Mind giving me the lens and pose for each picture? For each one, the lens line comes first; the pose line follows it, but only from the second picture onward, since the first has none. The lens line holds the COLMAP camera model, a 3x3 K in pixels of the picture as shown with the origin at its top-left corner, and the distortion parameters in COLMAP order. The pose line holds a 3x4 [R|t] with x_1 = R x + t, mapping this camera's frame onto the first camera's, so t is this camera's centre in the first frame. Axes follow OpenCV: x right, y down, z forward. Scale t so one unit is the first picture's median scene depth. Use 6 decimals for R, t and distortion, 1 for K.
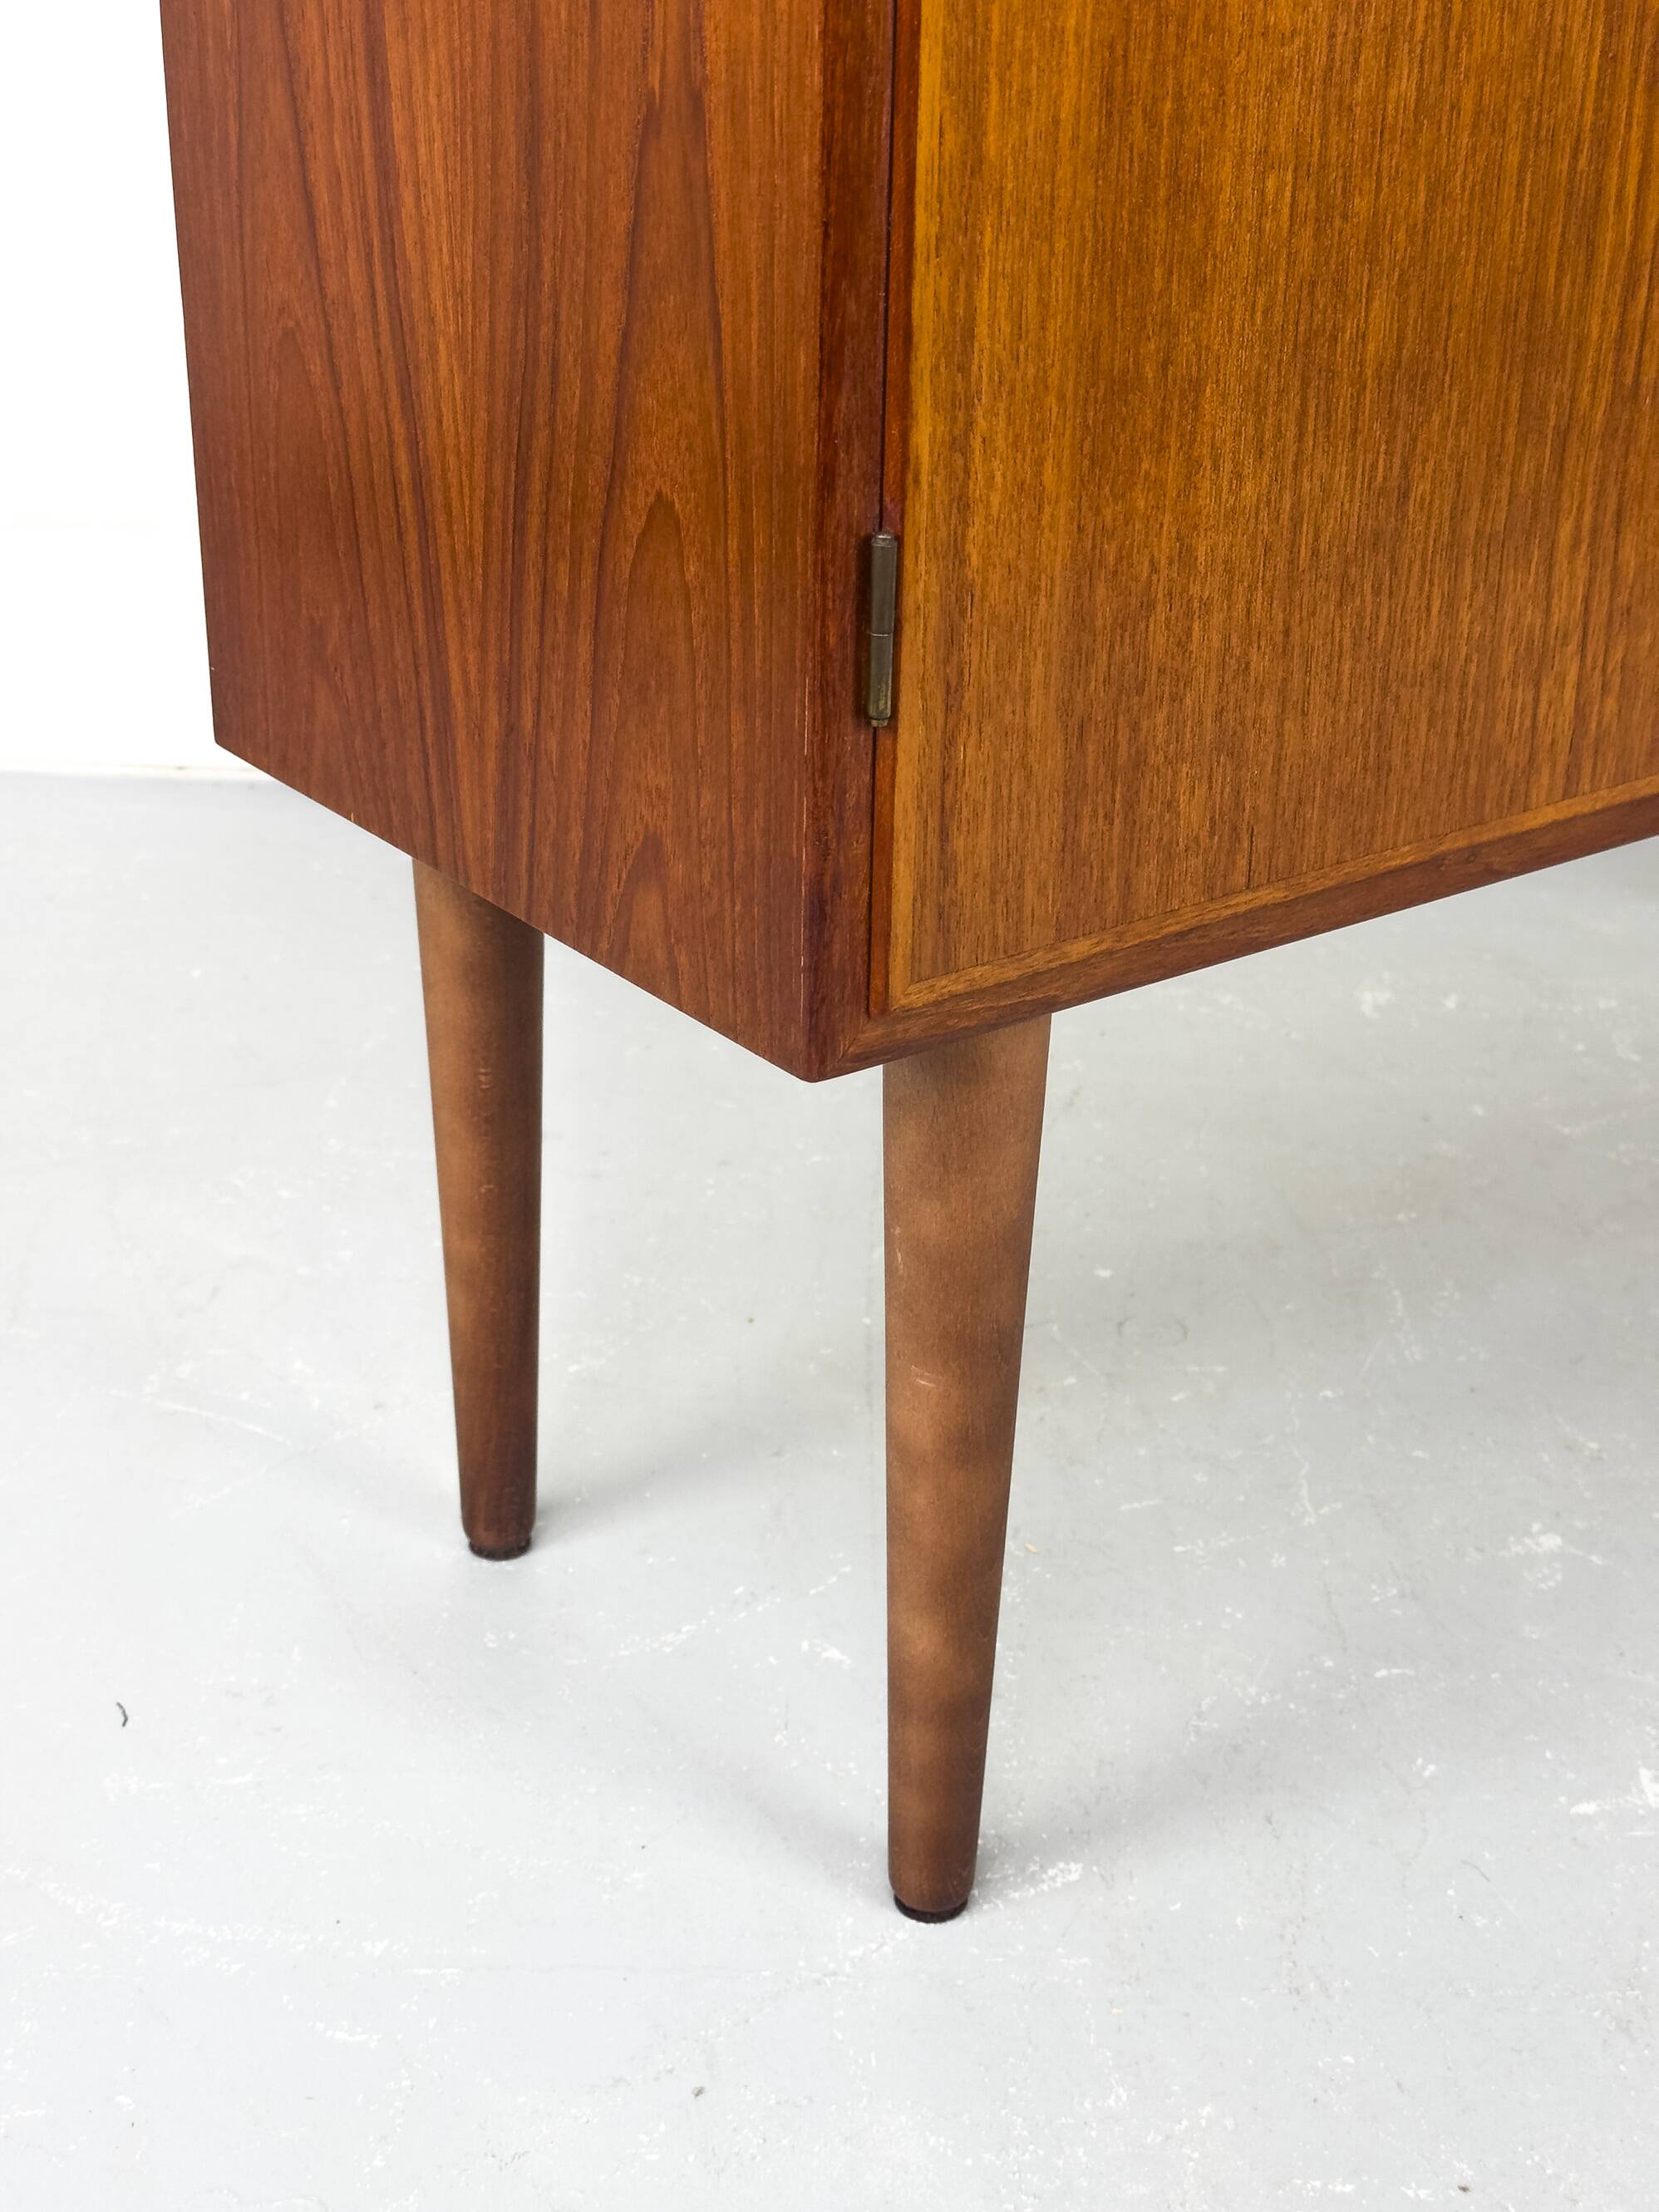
lens RADIAL K [[3073.5, 0, 818.3], [0, 3073.5, 1097.8], [0, 0, 1]] dist [0.120253, -0.127619]
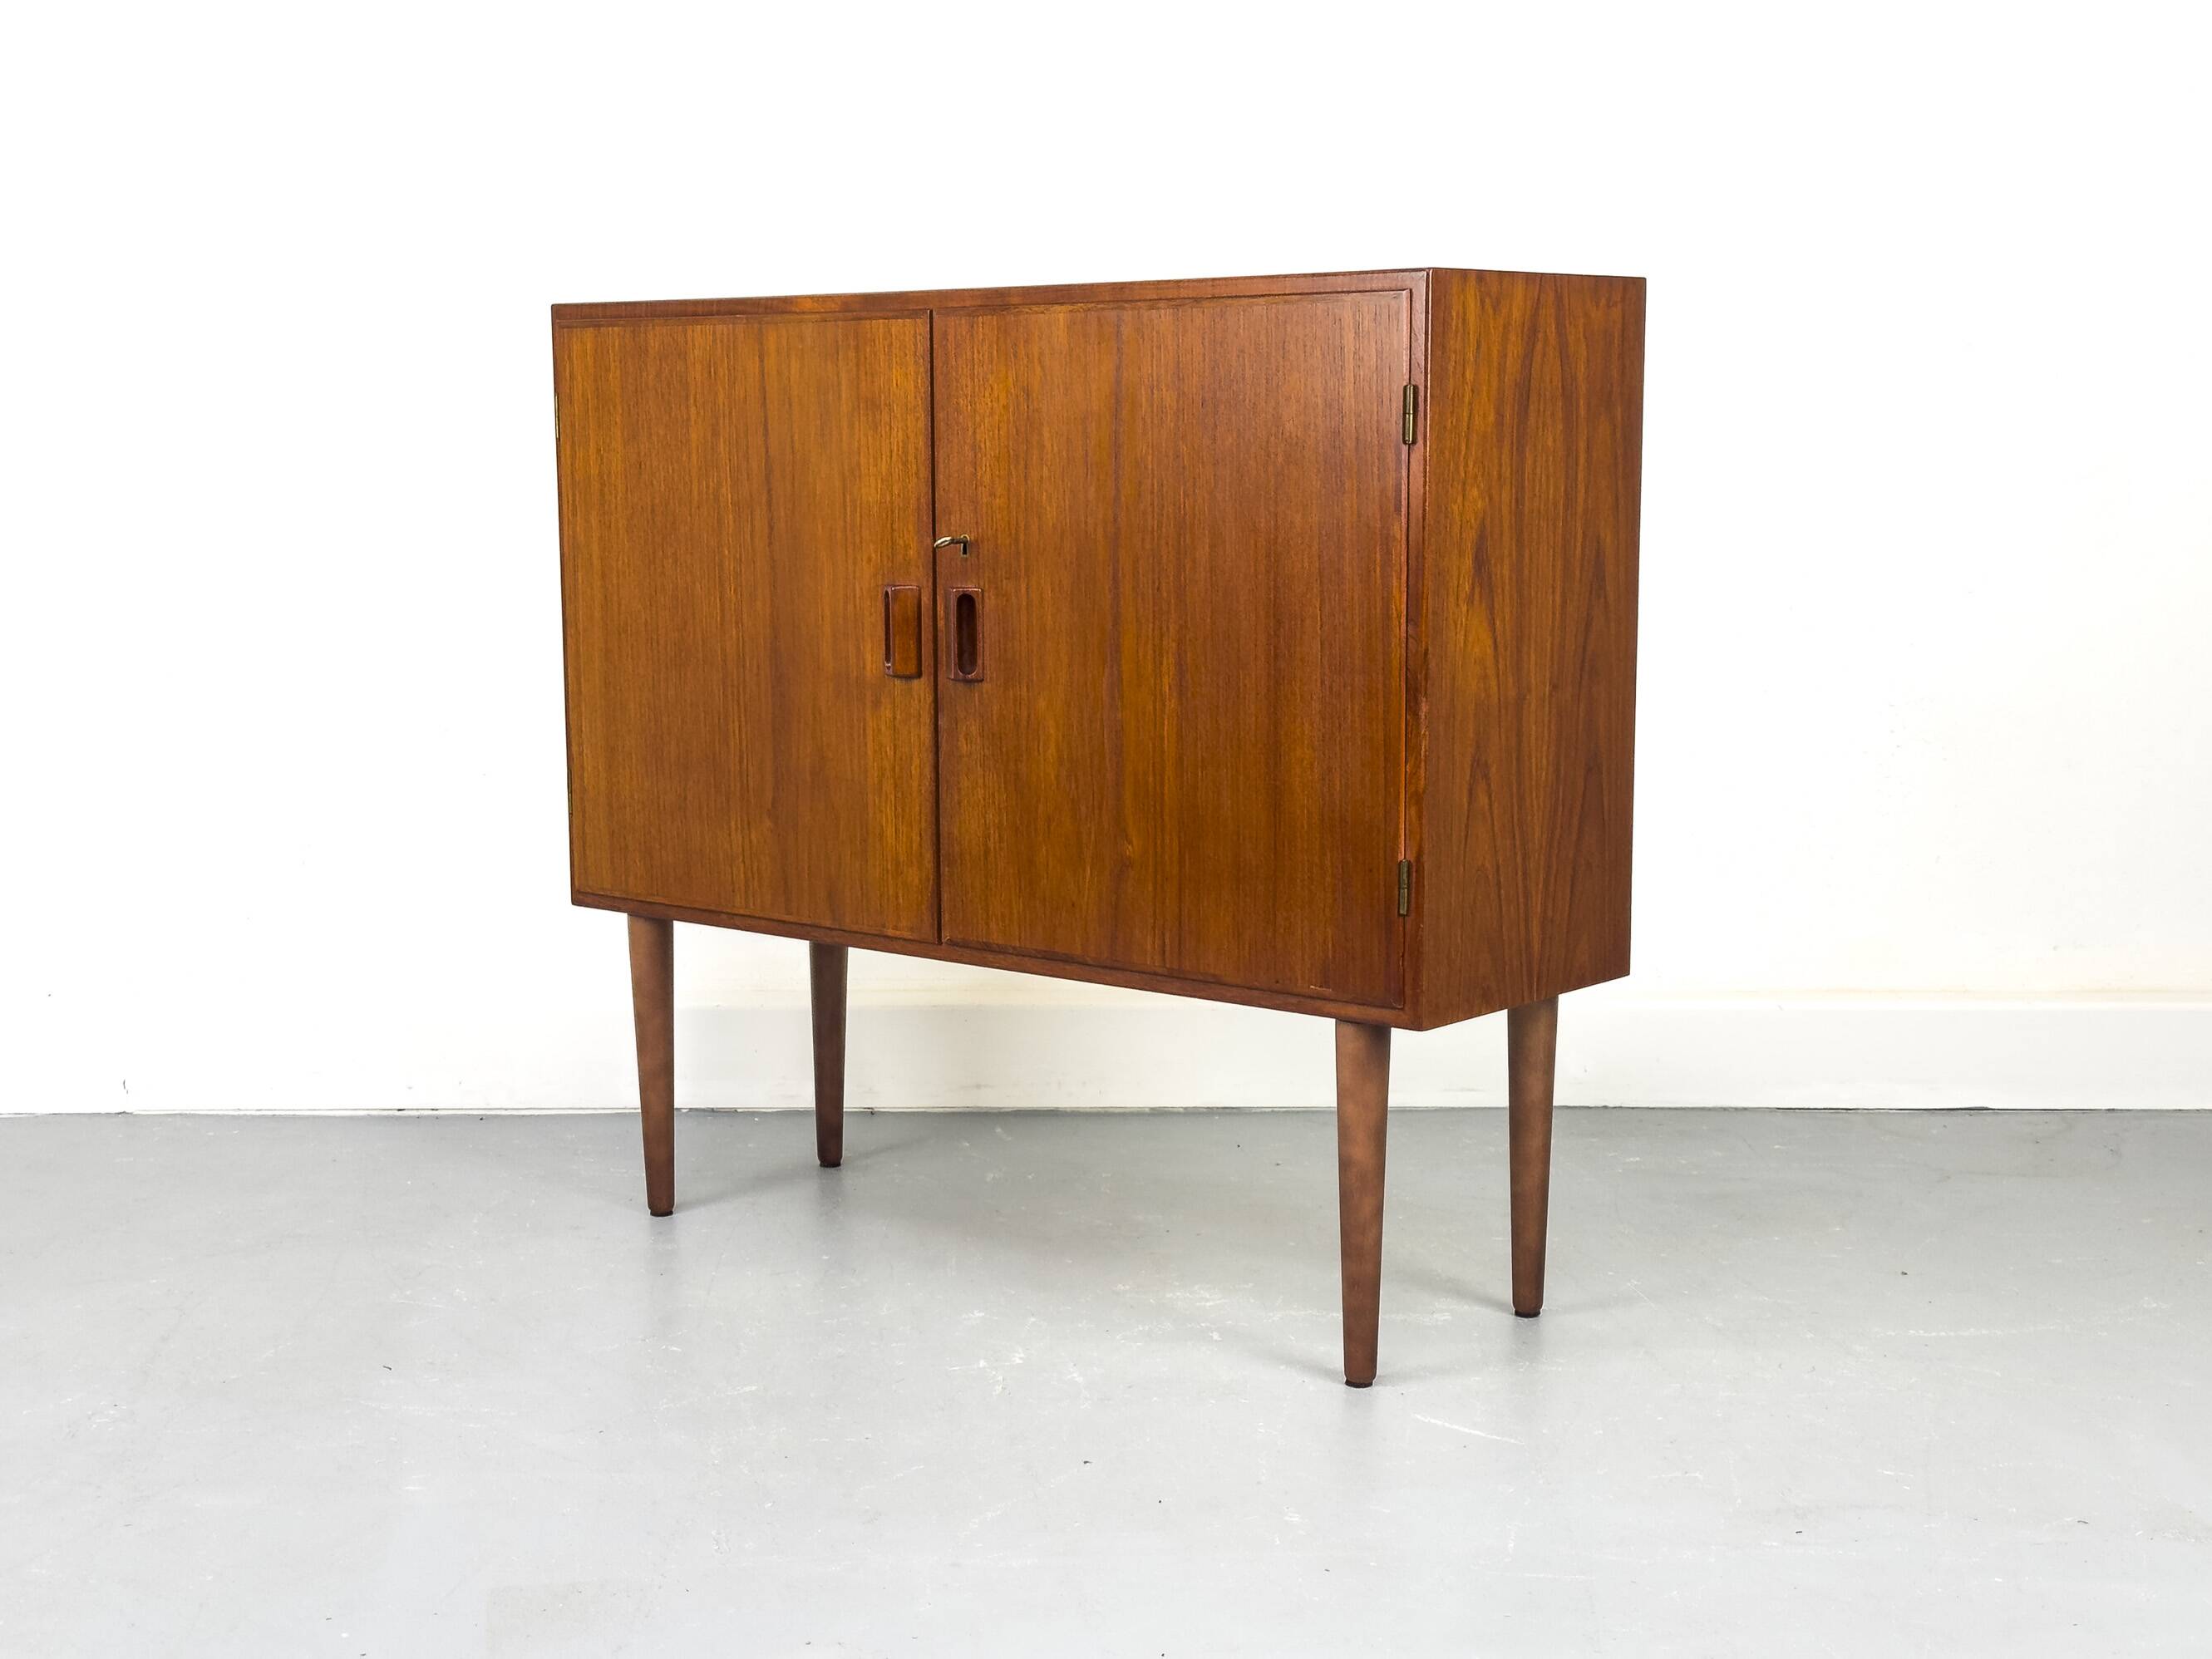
lens RADIAL K [[3073.5, 0, 1105.1], [0, 3073.5, 830.7], [0, 0, 1]] dist [0.120253, -0.127619]
pose [[0.226222, 0.110733, -0.967761, 4.143408], [-0.403254, 0.915029, 0.010435, -0.427267], [0.886685, 0.387892, 0.251653, 0.568002]]
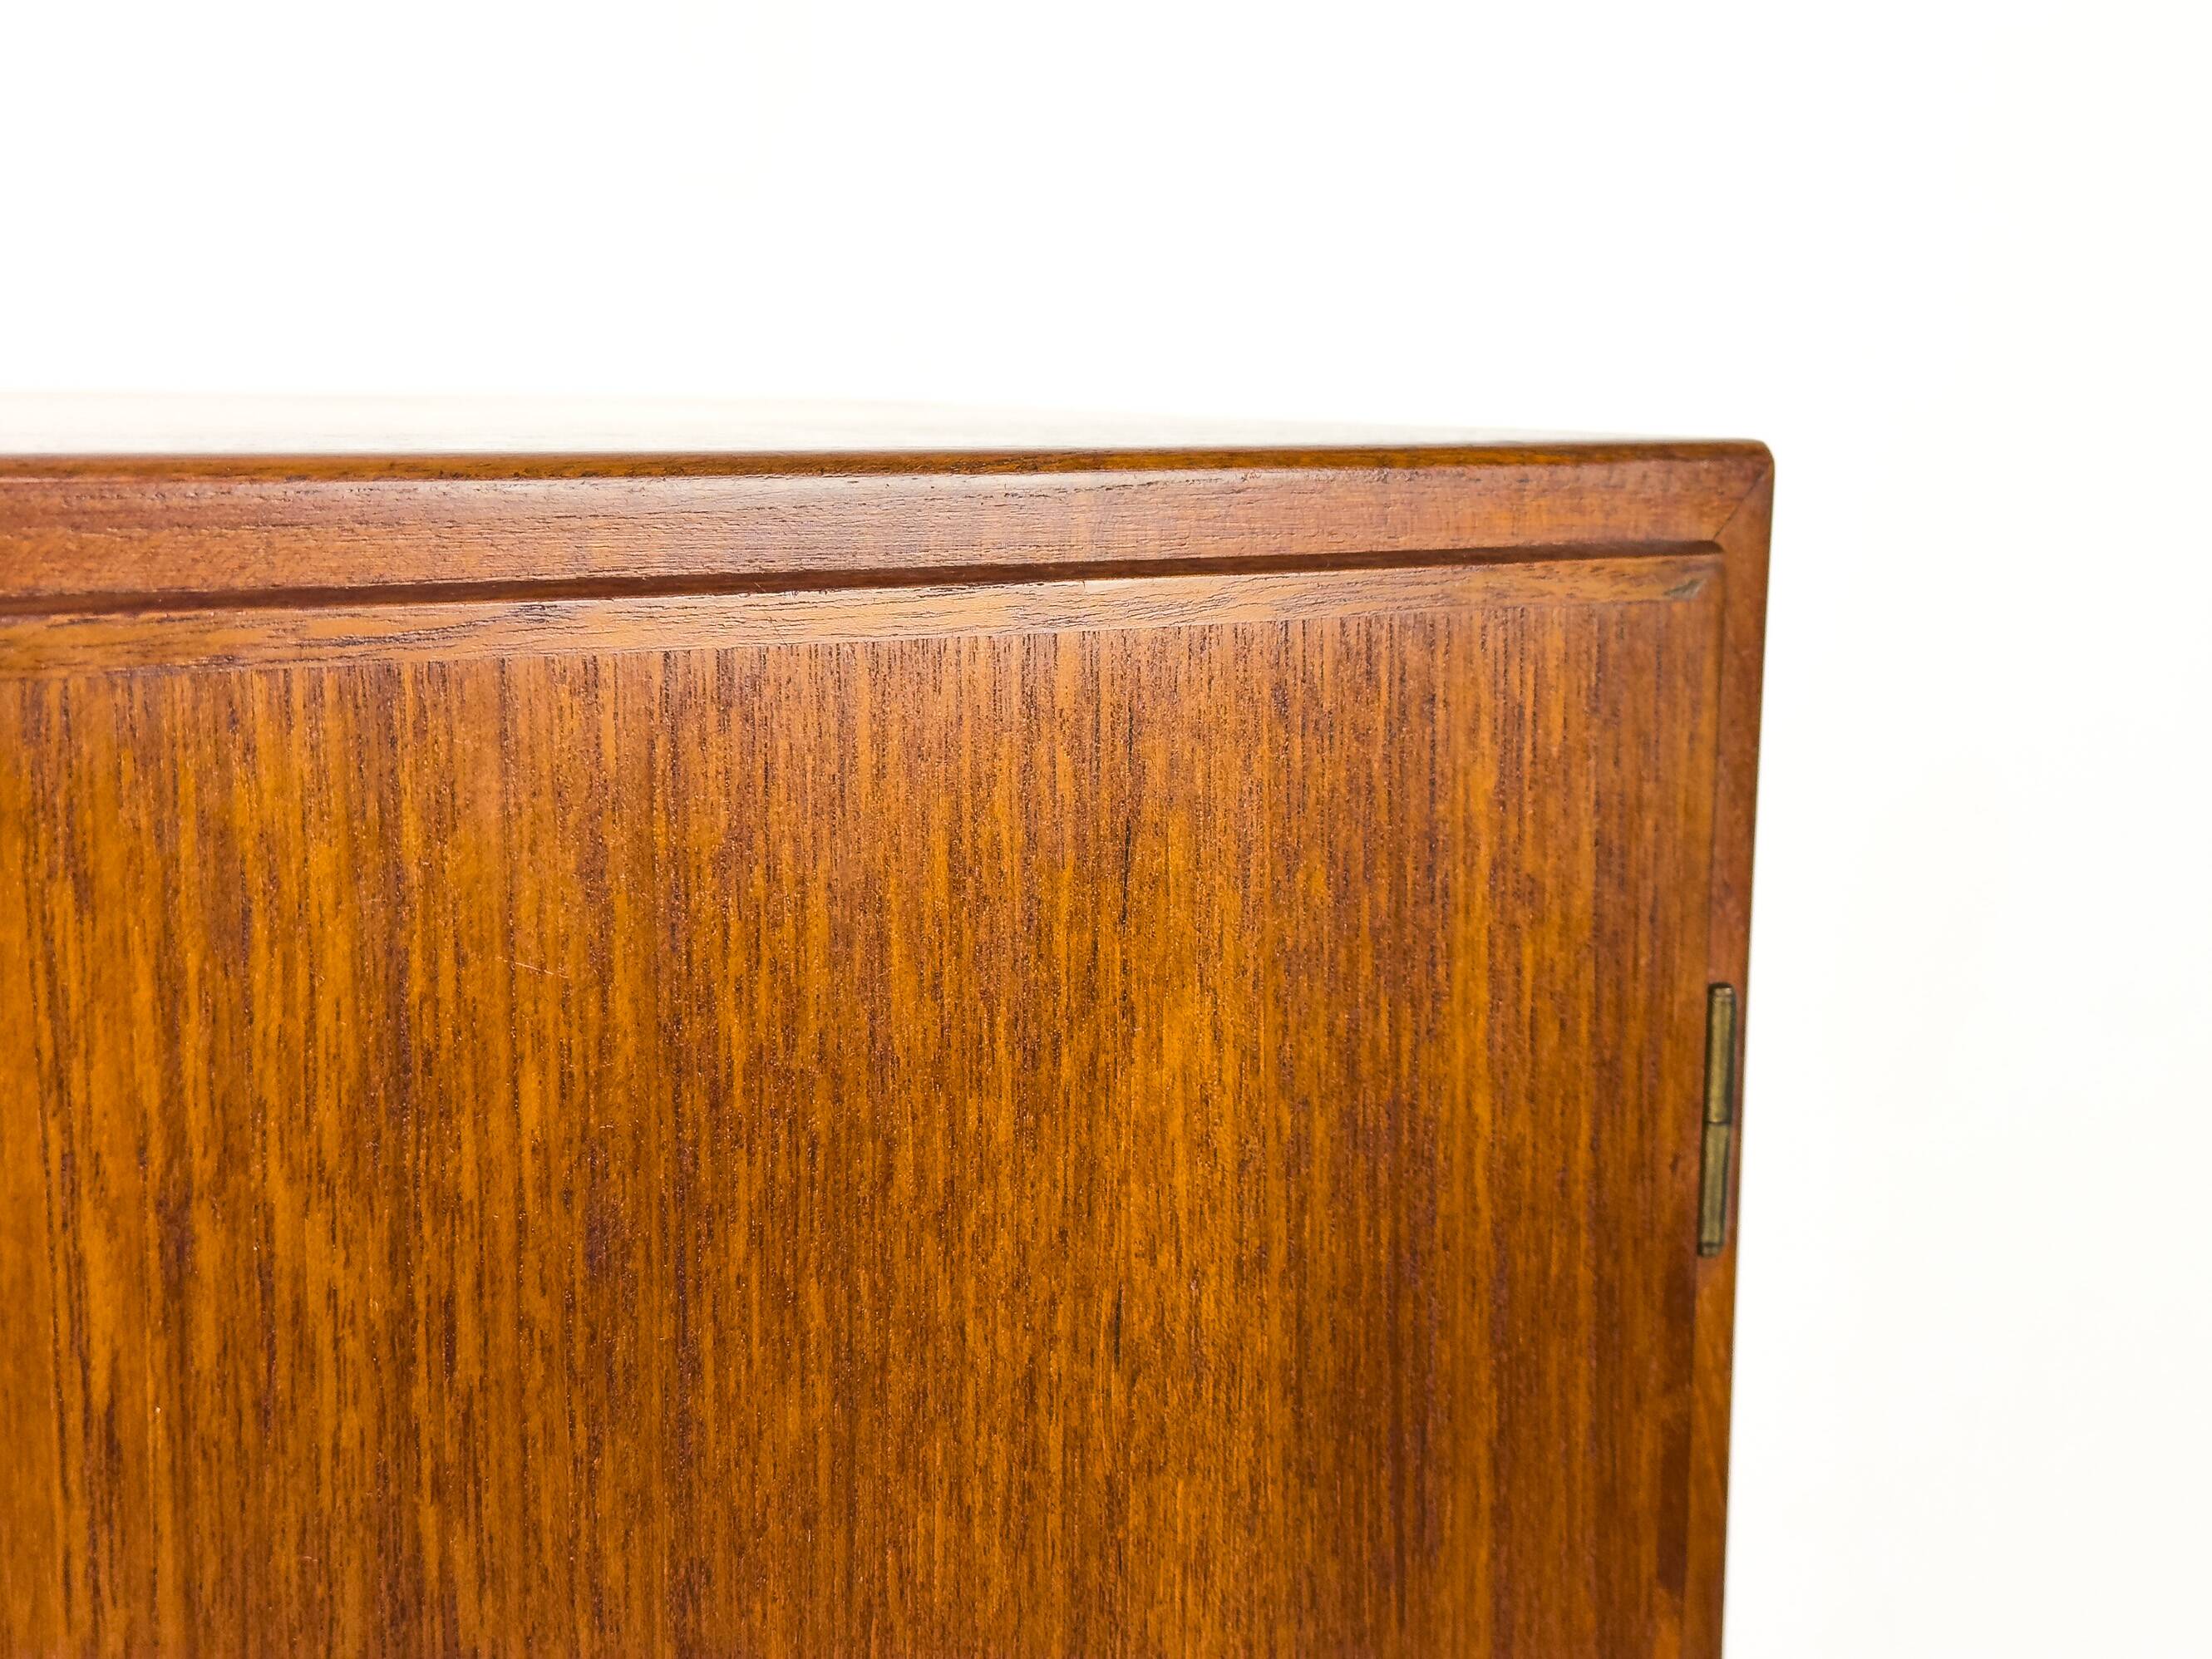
lens RADIAL K [[3073.5, 0, 1105.1], [0, 3073.5, 830.7], [0, 0, 1]] dist [0.120253, -0.127619]
pose [[0.998150, -0.001242, -0.060787, 1.004310], [-0.016144, 0.958489, -0.284674, -0.777611], [0.058617, 0.285128, 0.956695, 0.800263]]
